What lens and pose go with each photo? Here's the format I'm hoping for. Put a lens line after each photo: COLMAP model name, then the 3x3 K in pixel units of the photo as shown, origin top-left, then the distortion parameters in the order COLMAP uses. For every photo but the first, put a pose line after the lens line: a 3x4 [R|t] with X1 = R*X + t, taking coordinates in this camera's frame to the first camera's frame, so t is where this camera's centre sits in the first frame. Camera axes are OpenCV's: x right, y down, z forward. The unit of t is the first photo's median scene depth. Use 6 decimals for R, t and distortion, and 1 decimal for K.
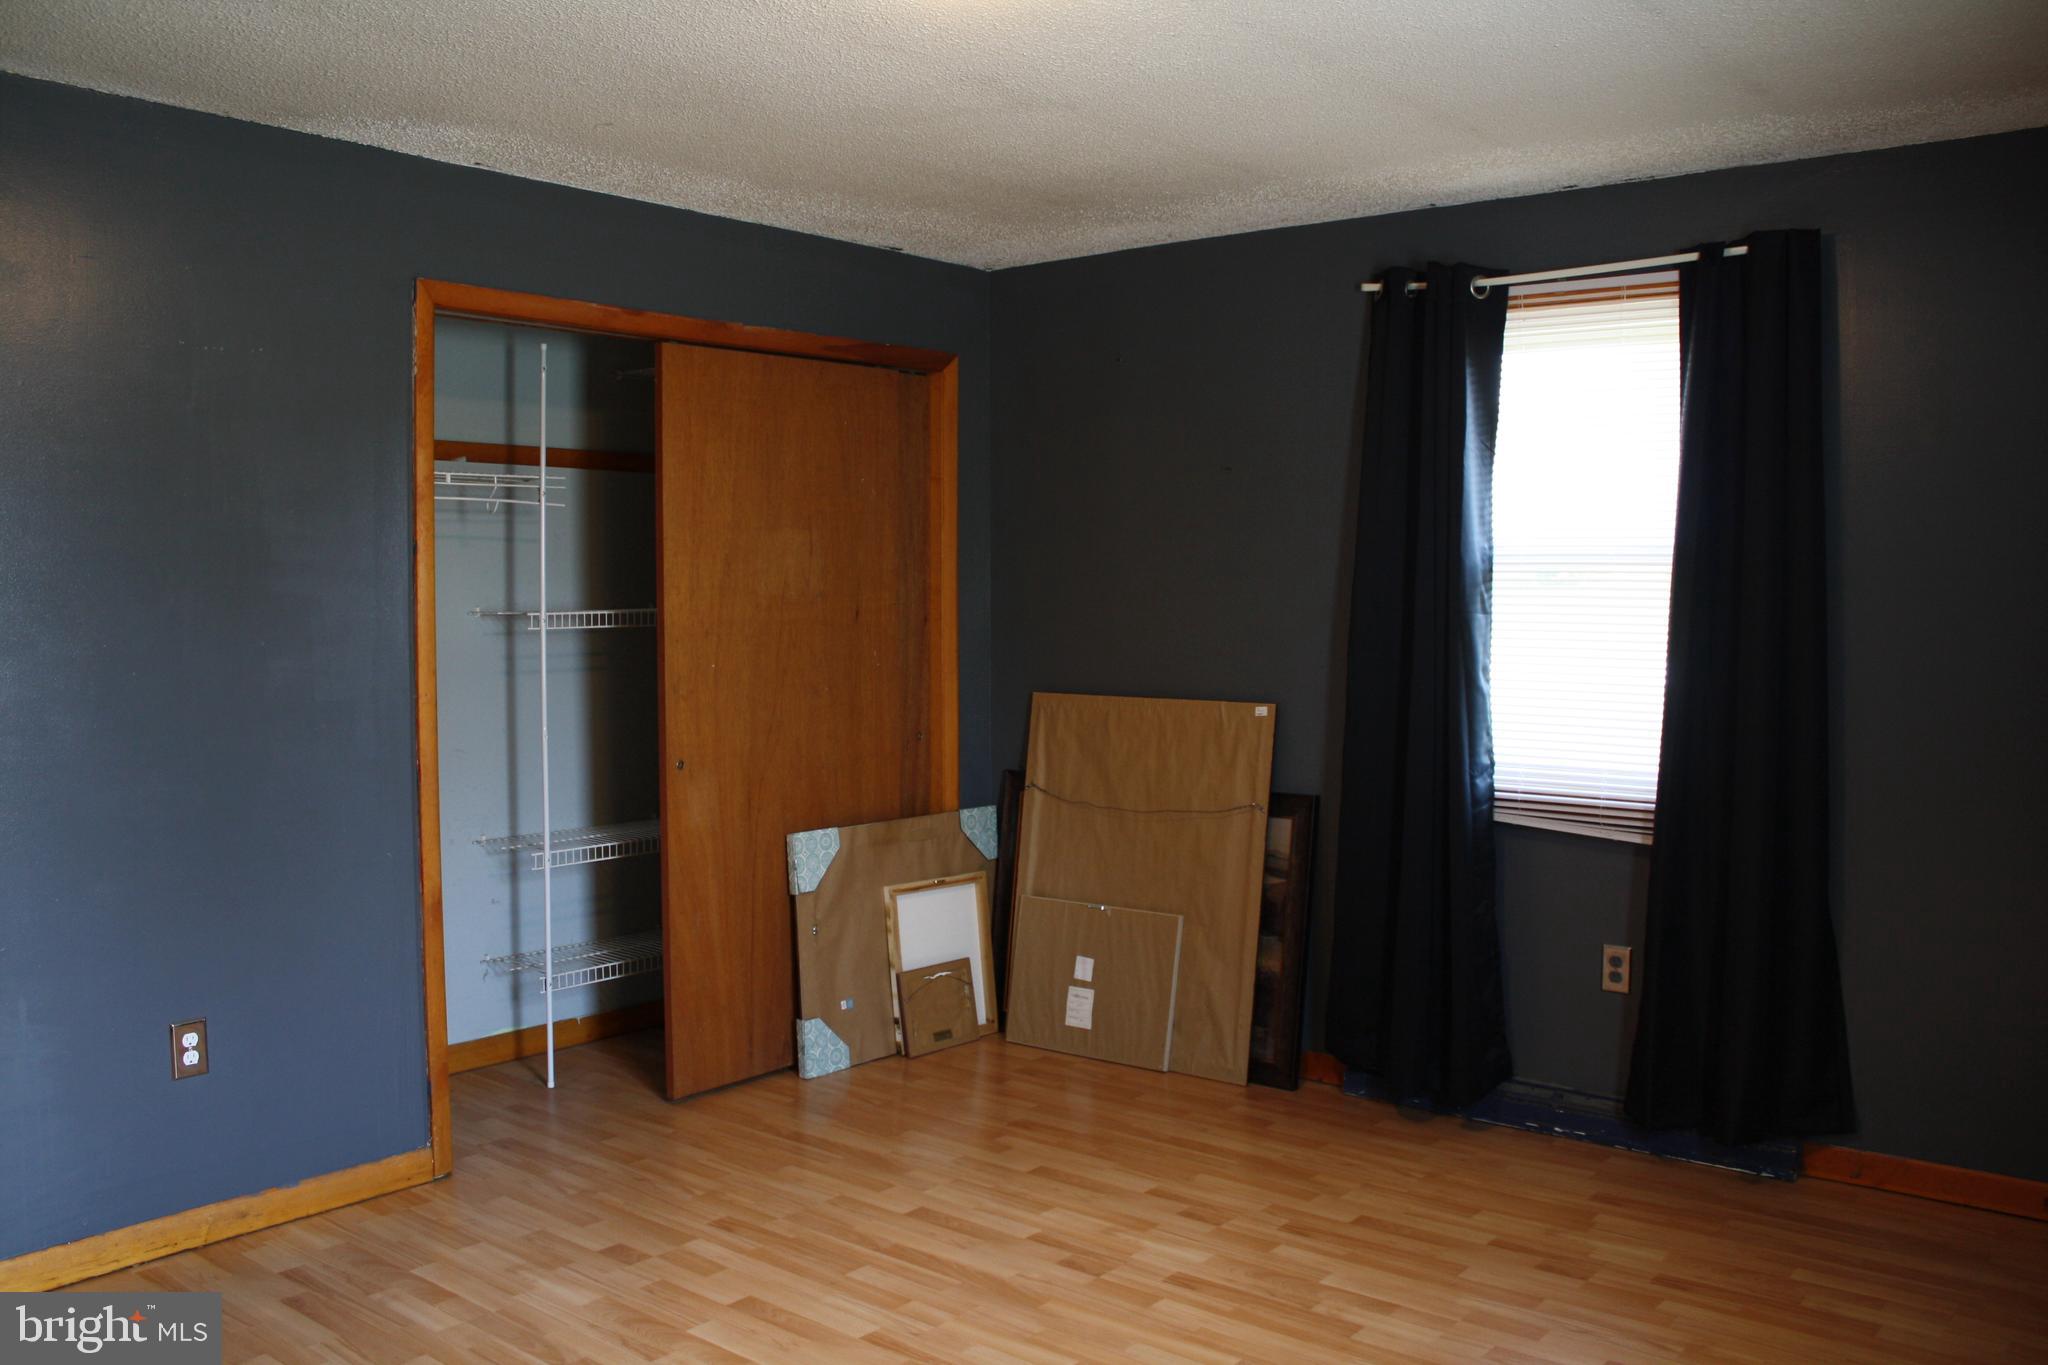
lens RADIAL K [[1734.6, 0, 1036.0], [0, 1734.6, 668.8], [0, 0, 1]] dist [-0.163509, 0.145079]
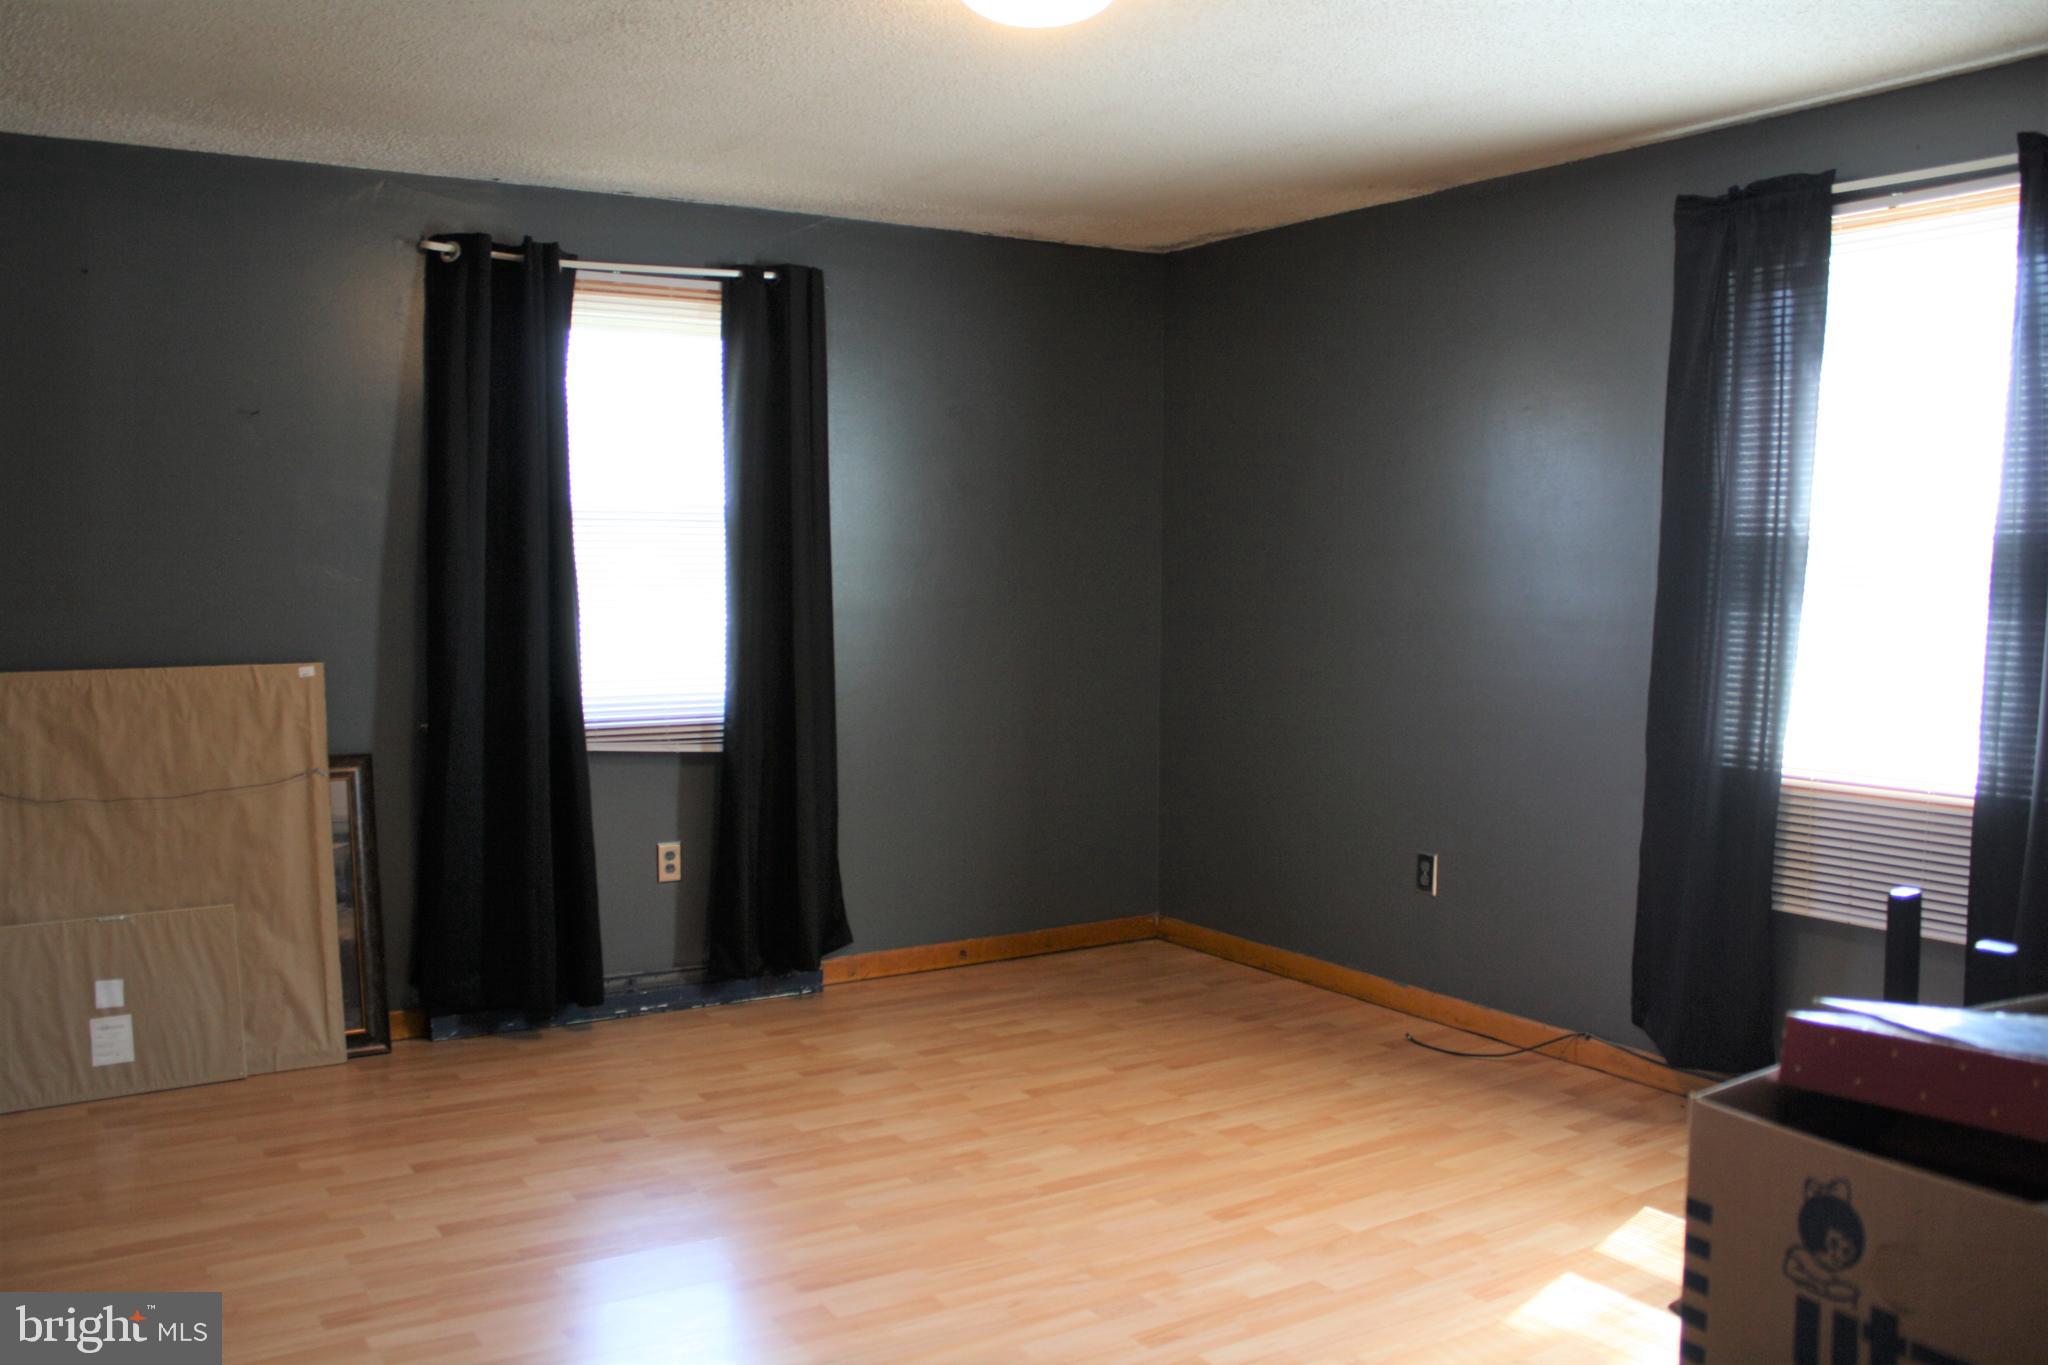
lens RADIAL K [[1734.6, 0, 1017.3], [0, 1734.6, 685.0], [0, 0, 1]] dist [-0.163509, 0.145079]
pose [[0.322569, -0.068977, 0.944029, -0.704912], [0.041259, 0.997418, 0.058780, -0.007476], [-0.945646, 0.019989, 0.324582, 0.374687]]
